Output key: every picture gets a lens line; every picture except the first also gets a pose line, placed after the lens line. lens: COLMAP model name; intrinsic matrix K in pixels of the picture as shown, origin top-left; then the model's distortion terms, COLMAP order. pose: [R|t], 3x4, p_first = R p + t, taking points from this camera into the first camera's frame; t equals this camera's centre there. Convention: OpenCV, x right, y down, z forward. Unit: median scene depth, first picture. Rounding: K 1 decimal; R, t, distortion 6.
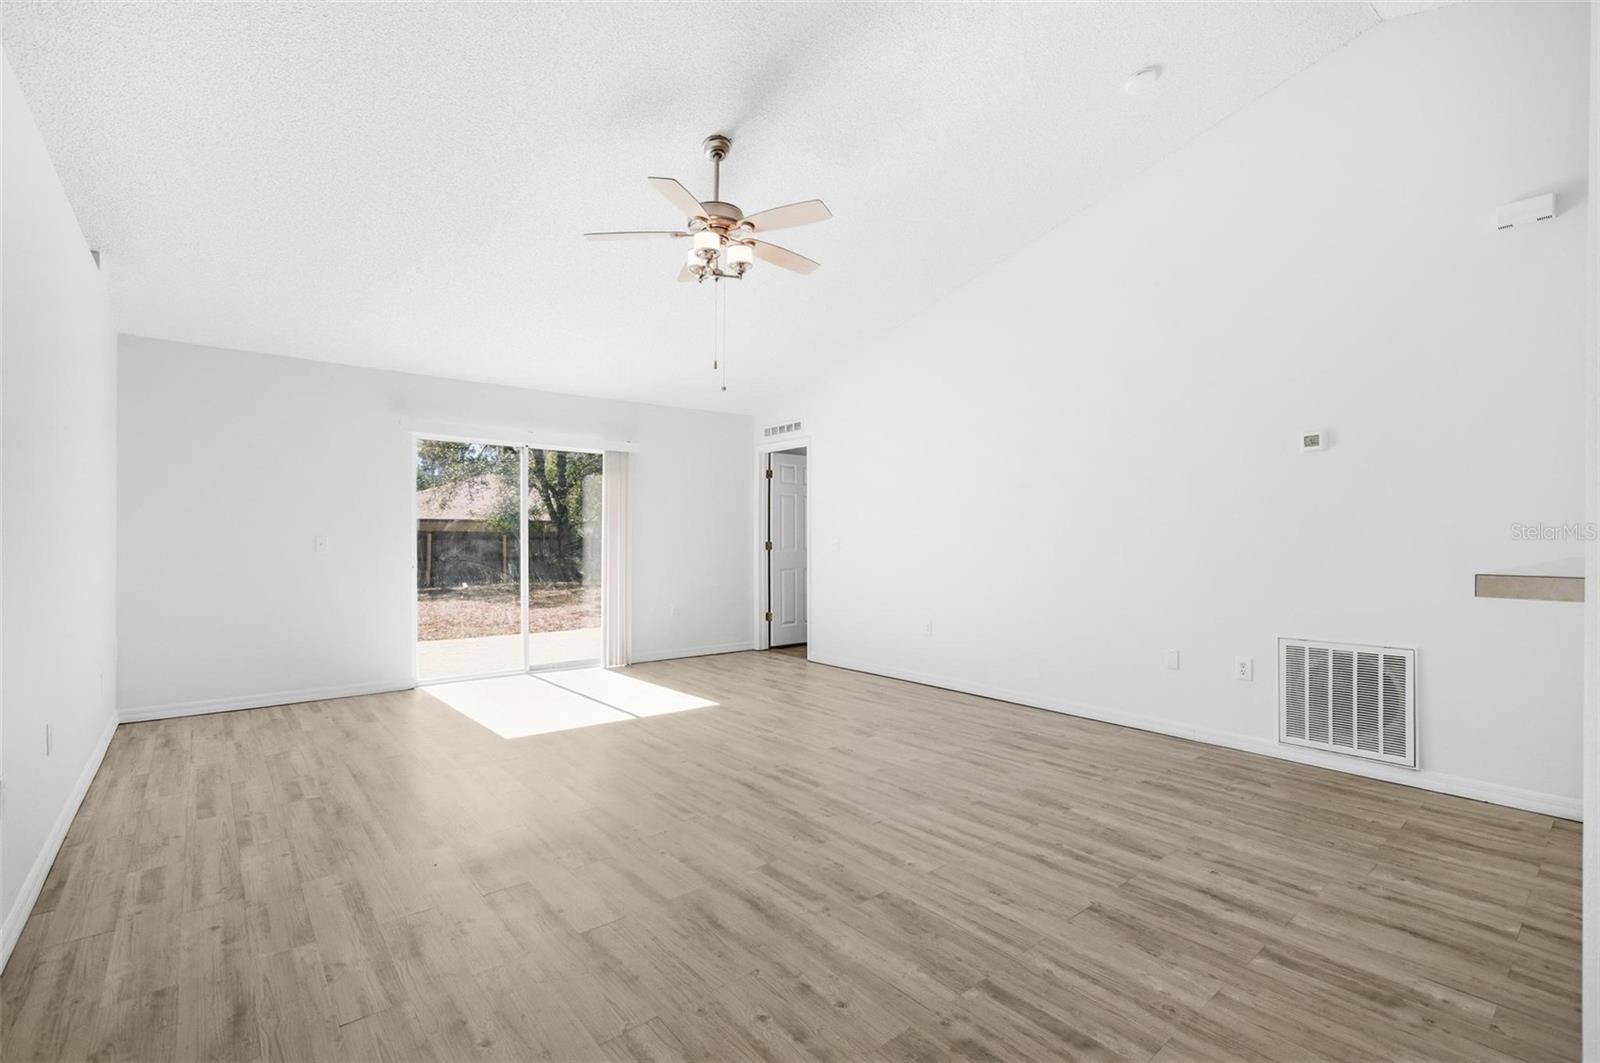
lens RADIAL K [[704.9, 0, 802.4], [0, 704.9, 526.2], [0, 0, 1]] dist [0.002638, 0.001103]
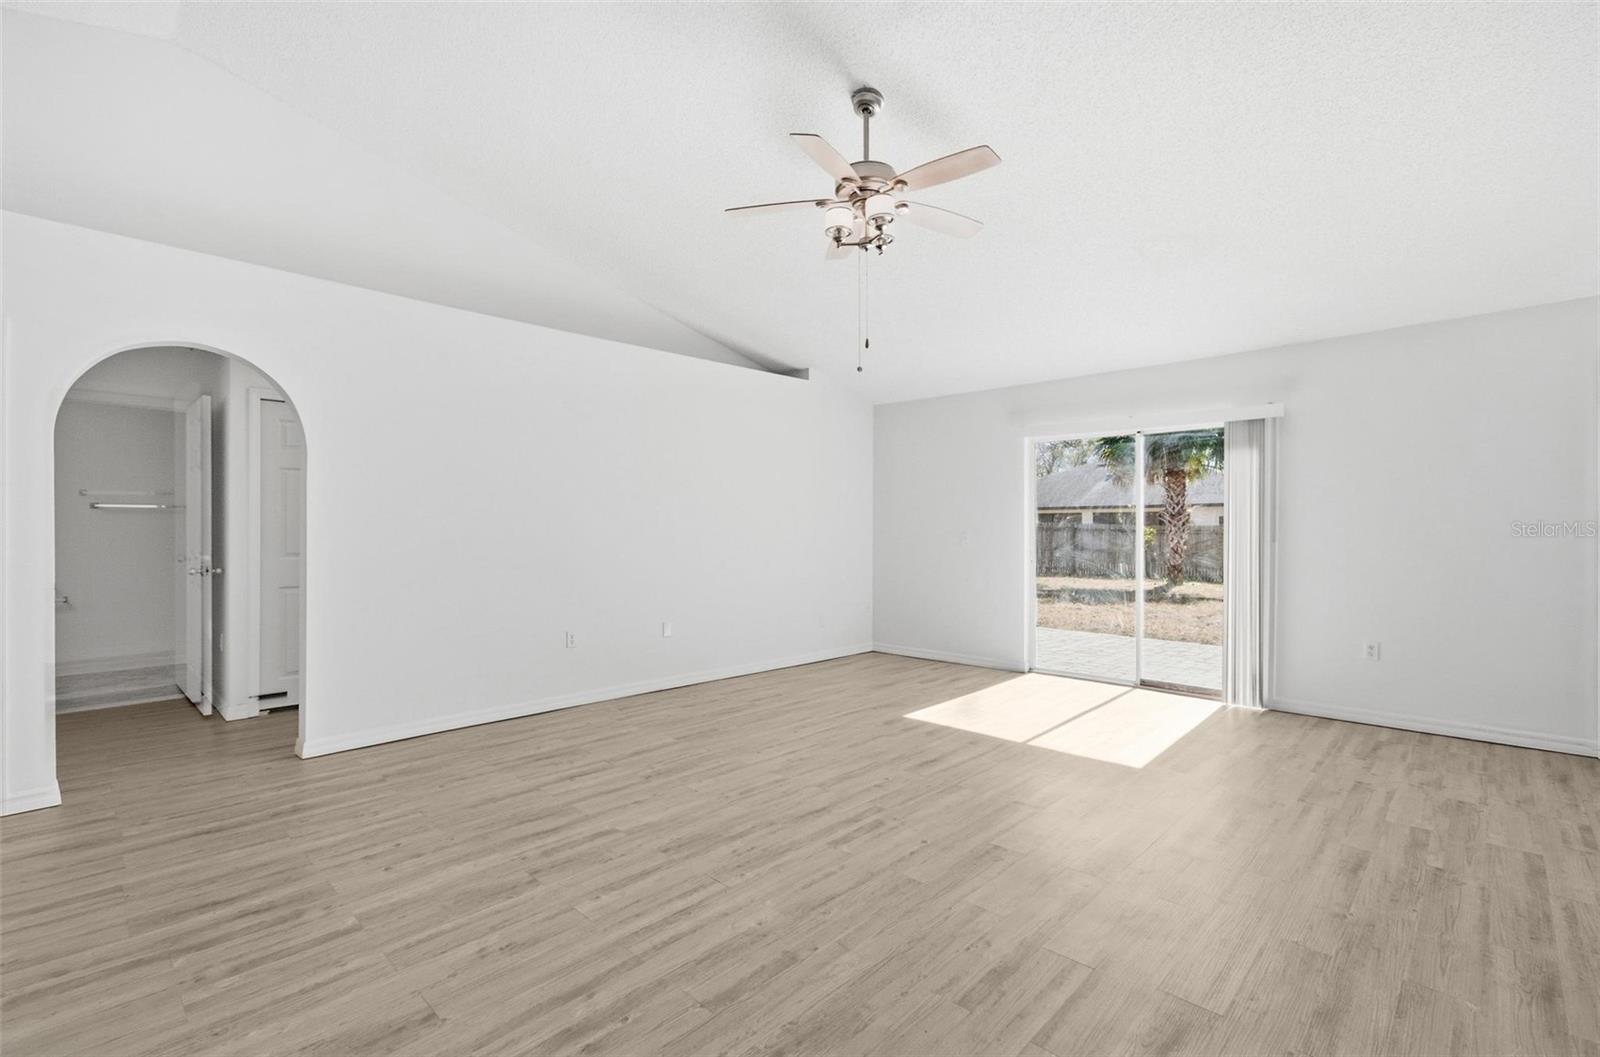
lens RADIAL K [[713.8, 0, 812.2], [0, 713.8, 524.2], [0, 0, 1]] dist [-0.004816, 0.000292]
pose [[0.122345, -0.013431, -0.992397, 0.910292], [0.013902, 0.999834, -0.011817, 0.018204], [0.992390, -0.012351, 0.122511, 0.977068]]
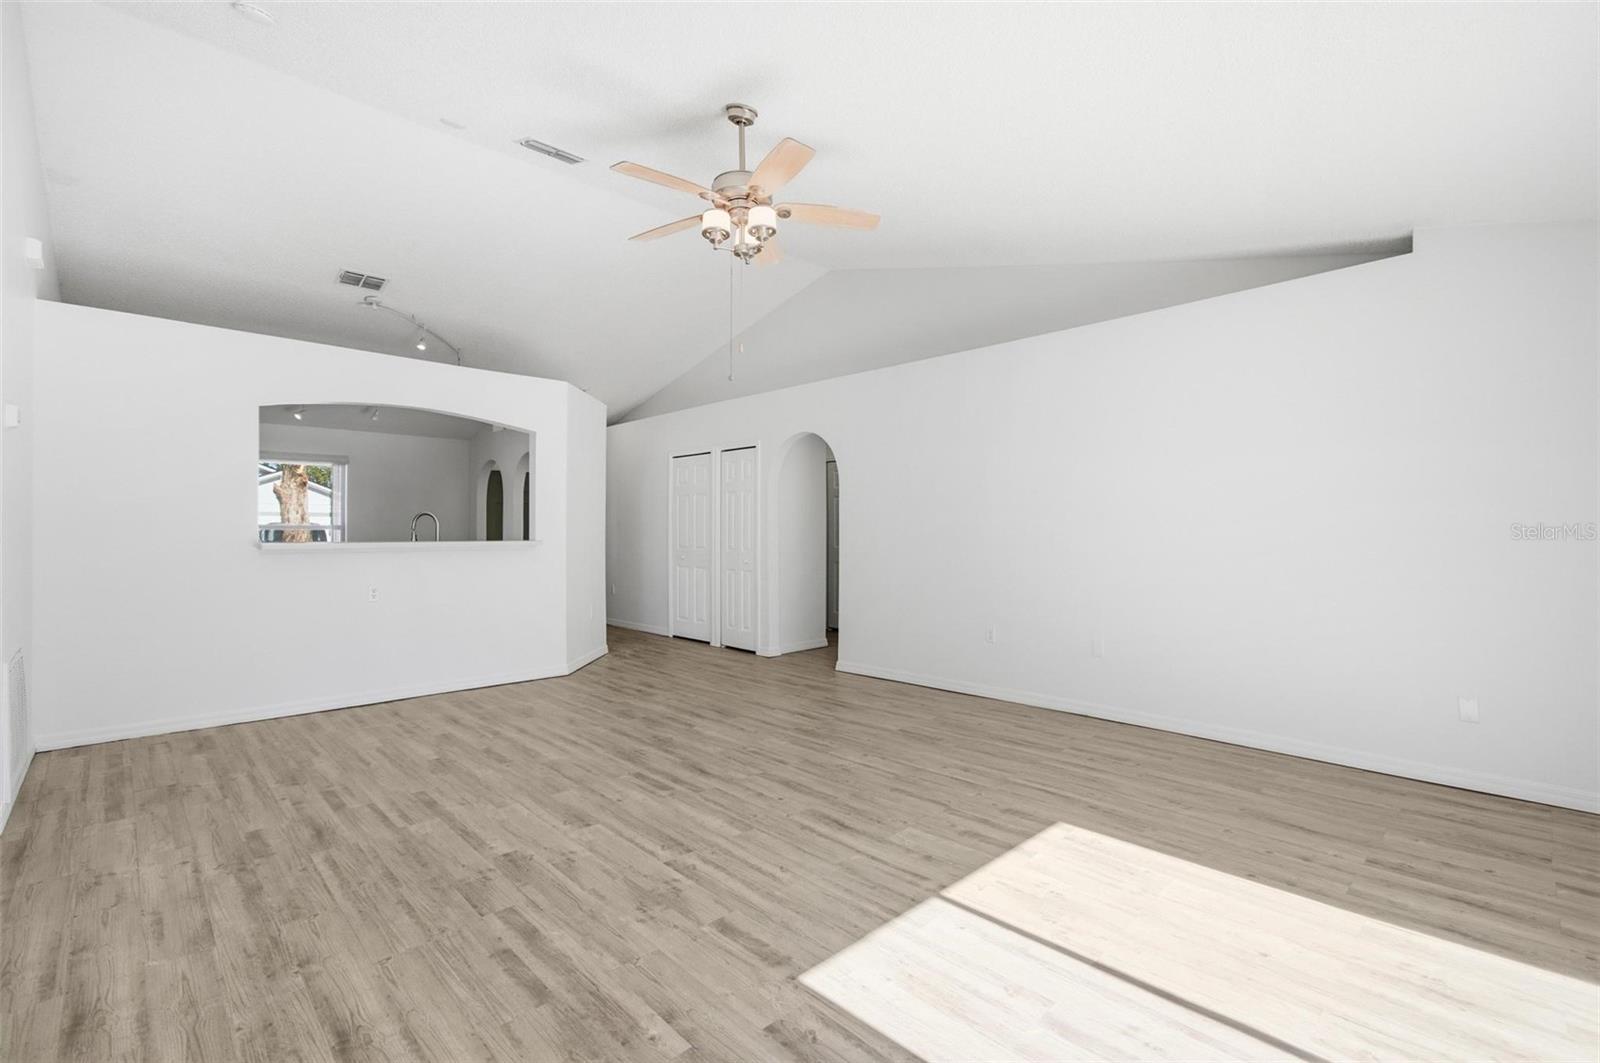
lens RADIAL K [[713.8, 0, 812.2], [0, 713.8, 527.2], [0, 0, 1]] dist [-0.004816, 0.000292]
pose [[-0.996526, -0.003589, -0.083209, -0.163030], [-0.001536, 0.999693, -0.024734, 0.032943], [0.083272, -0.024521, -0.996225, 2.300605]]
